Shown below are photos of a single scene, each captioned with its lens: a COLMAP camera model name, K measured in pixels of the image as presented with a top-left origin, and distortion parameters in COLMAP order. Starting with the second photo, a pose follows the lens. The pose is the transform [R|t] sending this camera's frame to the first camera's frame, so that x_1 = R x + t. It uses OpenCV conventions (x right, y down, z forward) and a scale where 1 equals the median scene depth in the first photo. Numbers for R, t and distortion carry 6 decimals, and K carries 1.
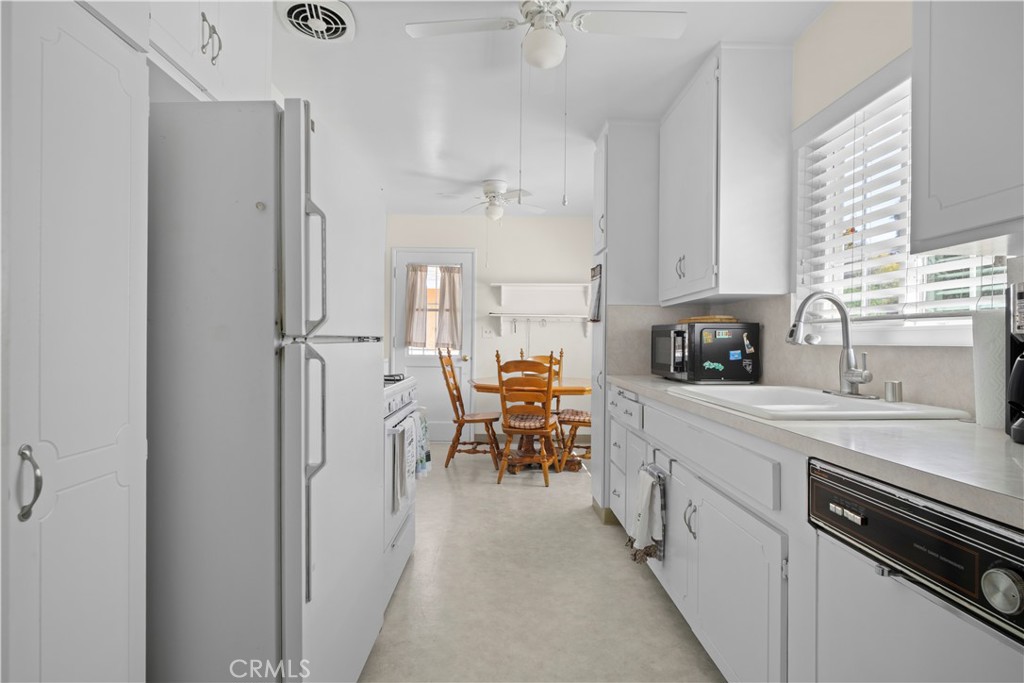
lens RADIAL K [[530.8, 0, 512.7], [0, 530.8, 338.1], [0, 0, 1]] dist [-0.004763, -0.000843]
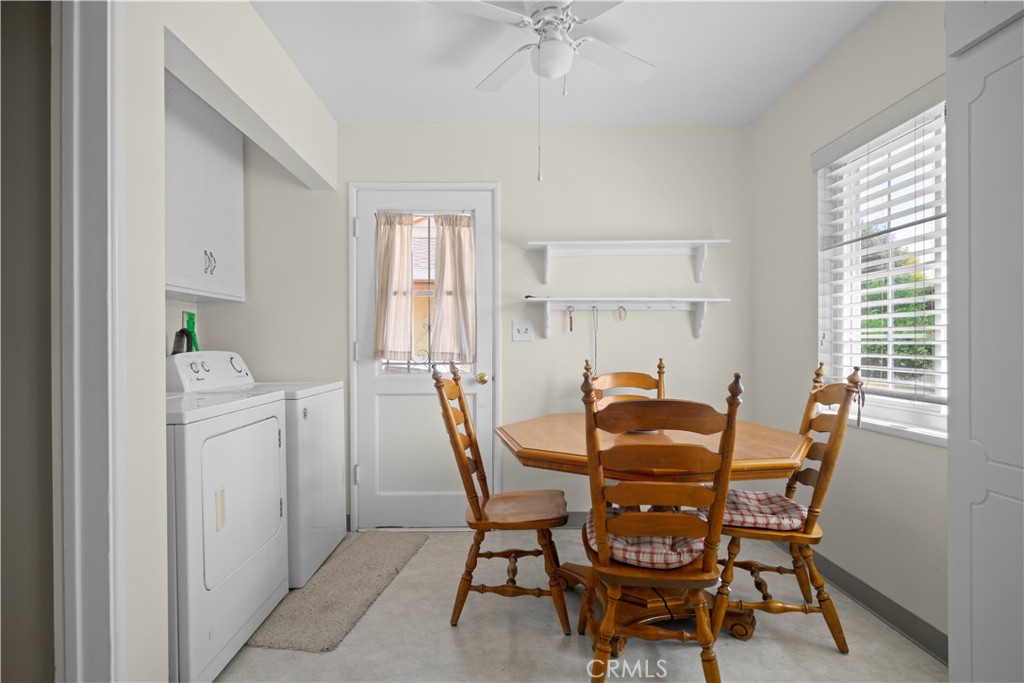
lens RADIAL K [[530.8, 0, 512.7], [0, 530.8, 338.1], [0, 0, 1]] dist [-0.004763, -0.000843]
pose [[0.999842, -0.017742, -0.000930, -0.057801], [0.017734, 0.999806, -0.008543, 0.000699], [0.001081, 0.008525, 0.999963, 0.449222]]
